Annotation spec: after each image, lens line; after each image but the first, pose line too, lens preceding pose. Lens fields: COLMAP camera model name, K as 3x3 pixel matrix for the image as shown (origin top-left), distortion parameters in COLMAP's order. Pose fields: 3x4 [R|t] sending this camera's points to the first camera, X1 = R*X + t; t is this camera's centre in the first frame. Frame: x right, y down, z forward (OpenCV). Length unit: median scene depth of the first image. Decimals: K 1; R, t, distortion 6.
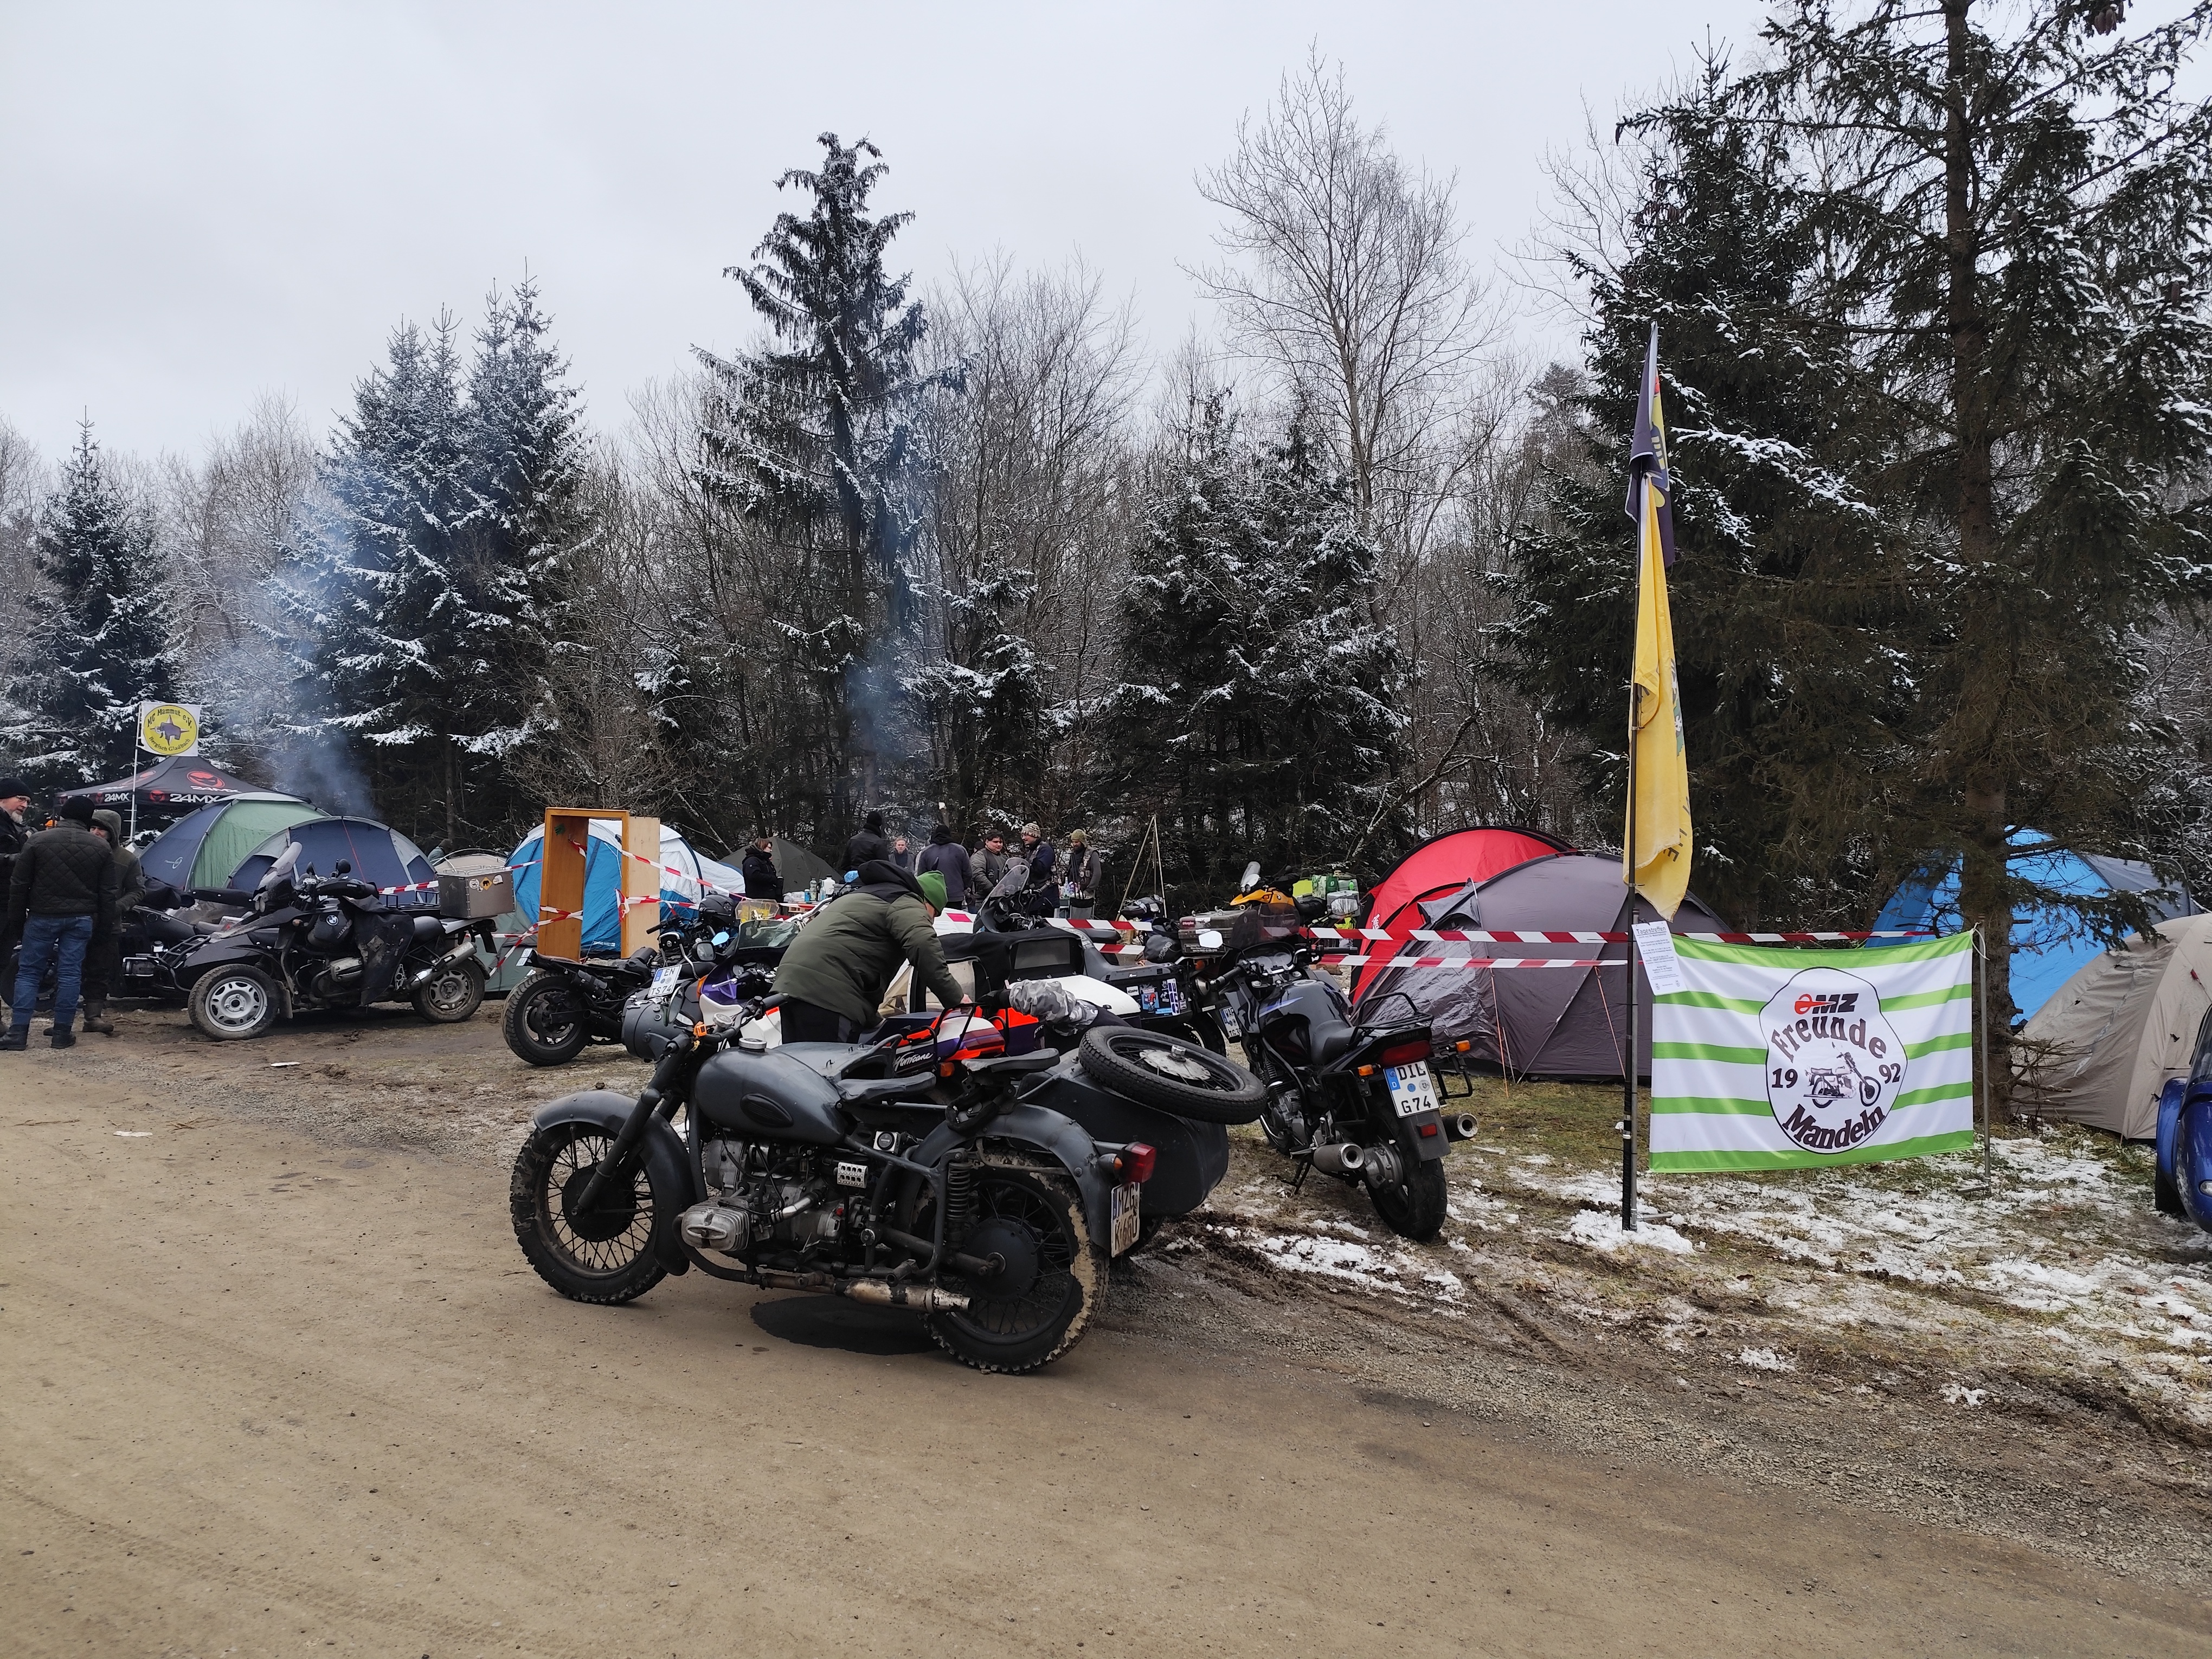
lens RADIAL K [[1490.0, 0, 1106.0], [0, 1490.0, 829.5], [0, 0, 1]] dist [0.022374, -0.000668]
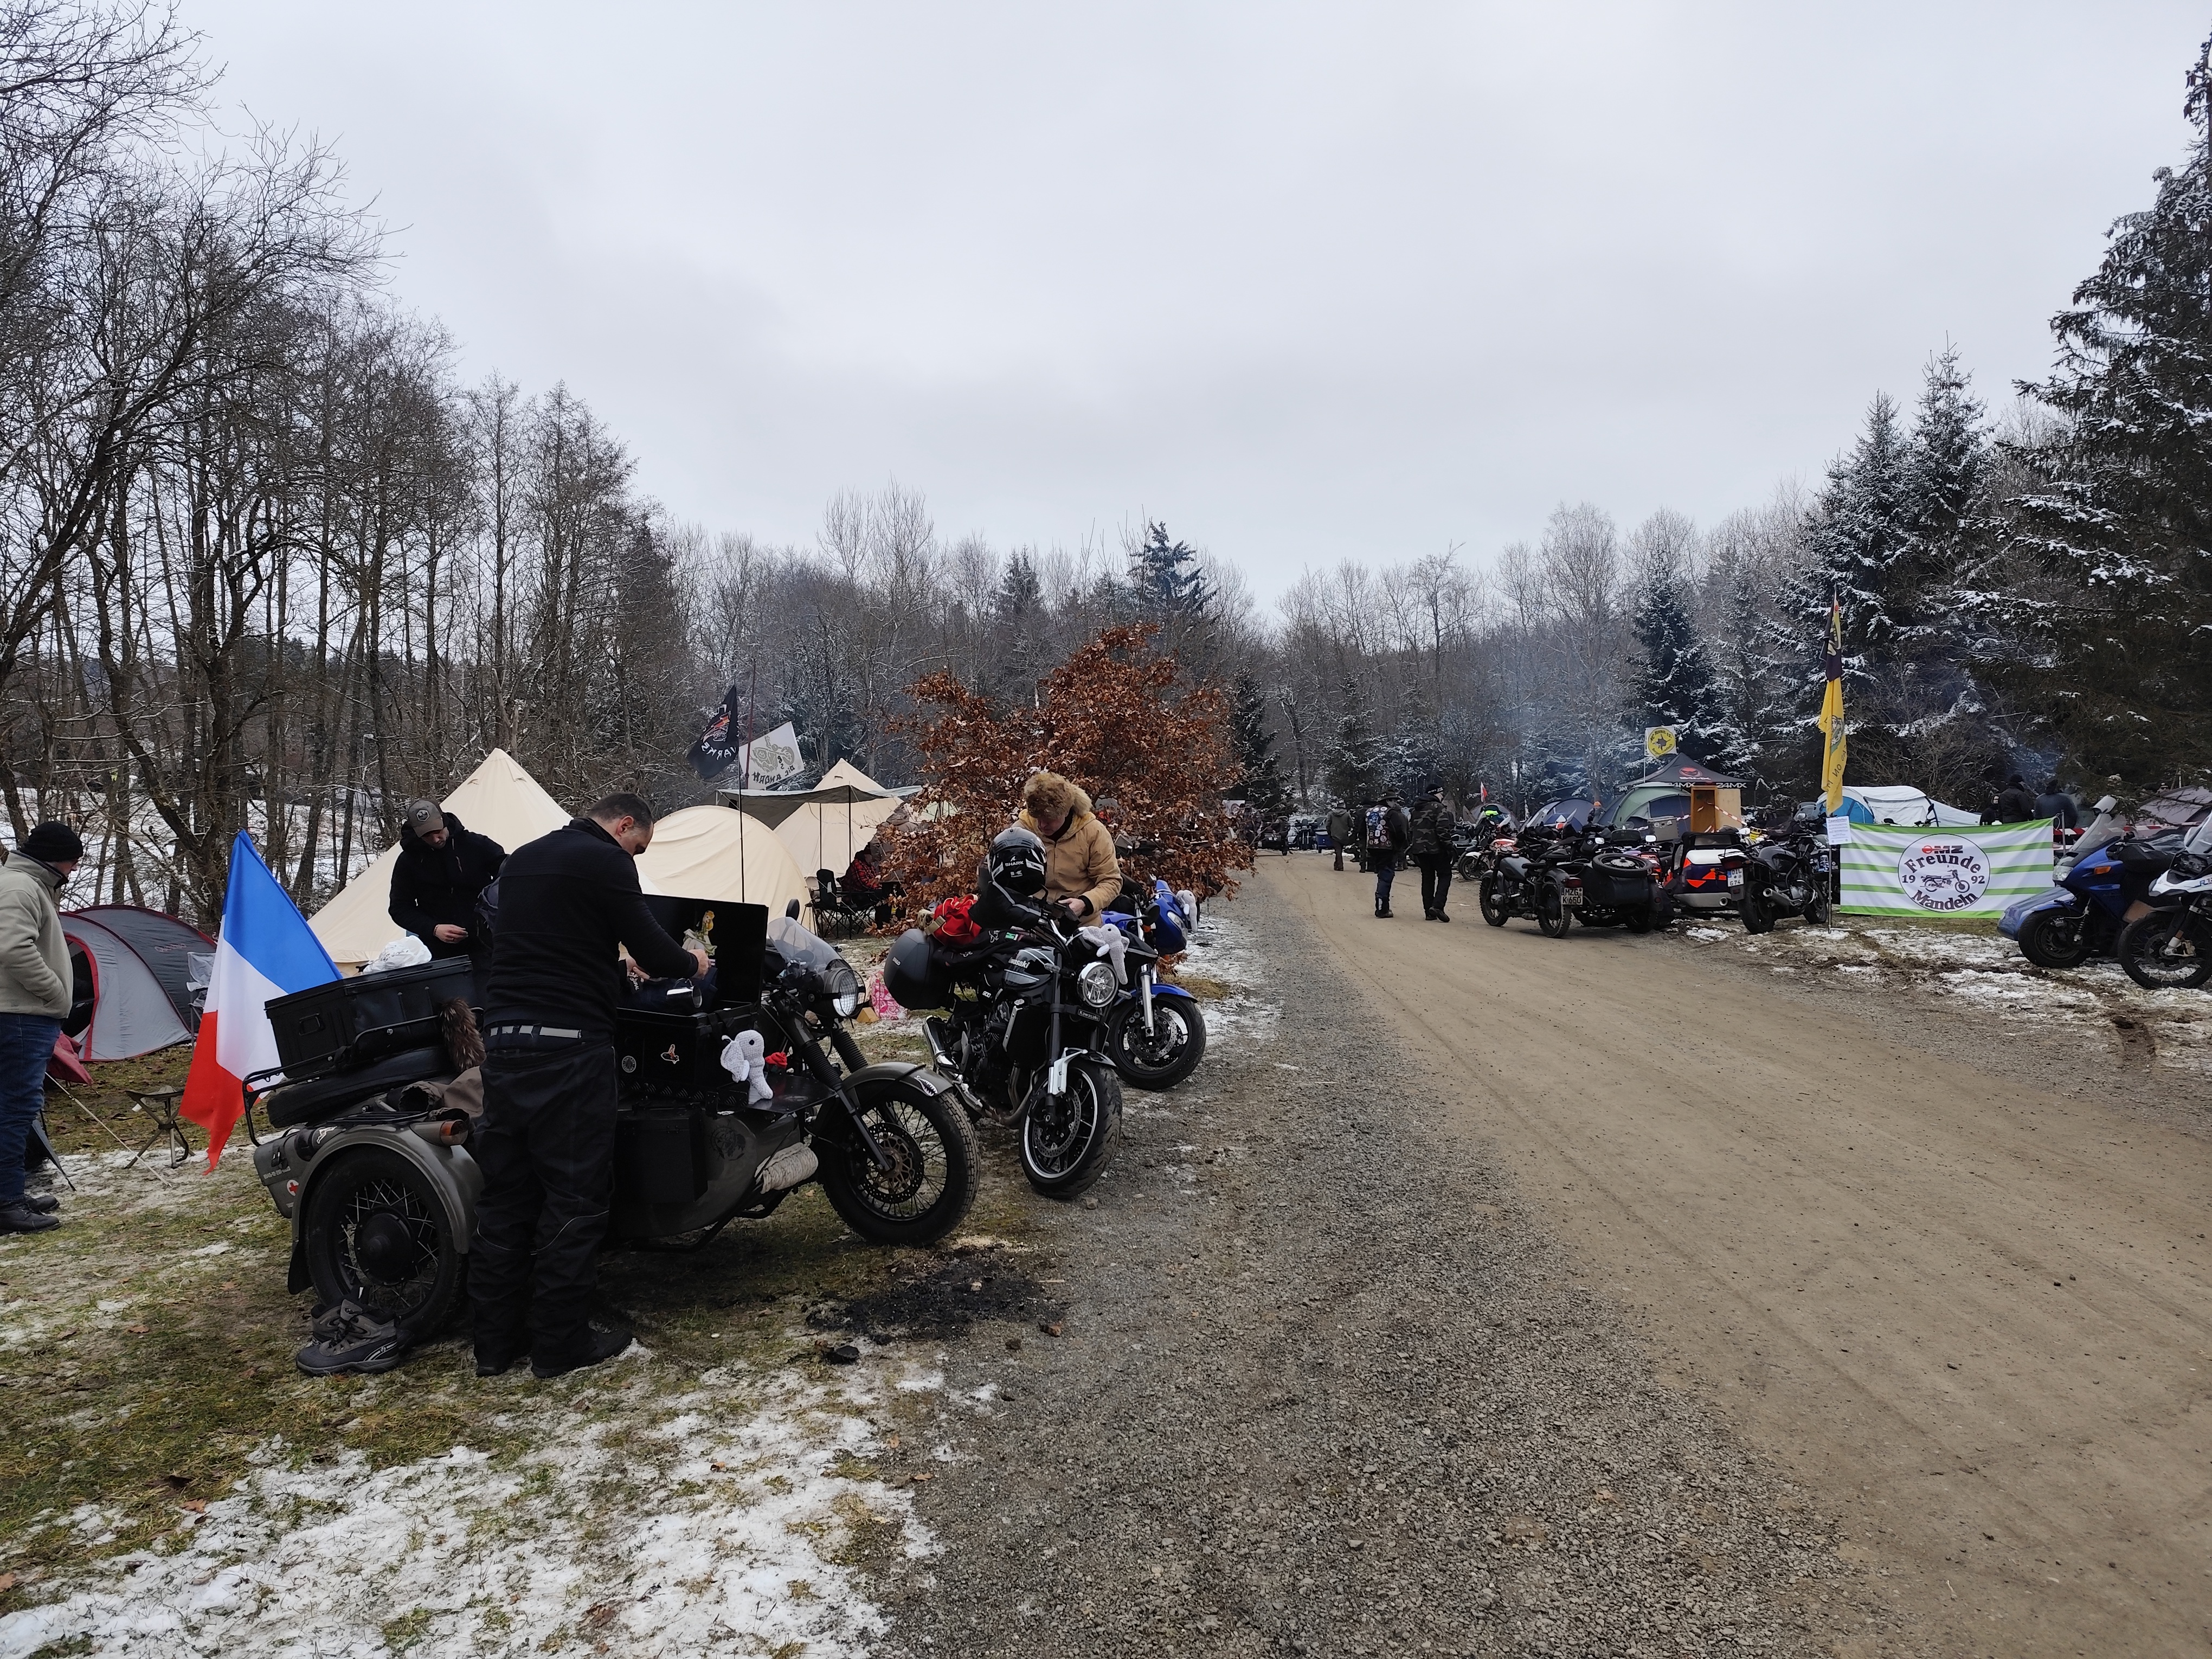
lens RADIAL K [[1490.0, 0, 1106.0], [0, 1490.0, 829.5], [0, 0, 1]] dist [0.022374, -0.000668]
pose [[0.501274, -0.023458, -0.864971, 0.340134], [0.039061, 0.999227, -0.004462, 0.007787], [0.864406, -0.031550, 0.501803, -0.242768]]
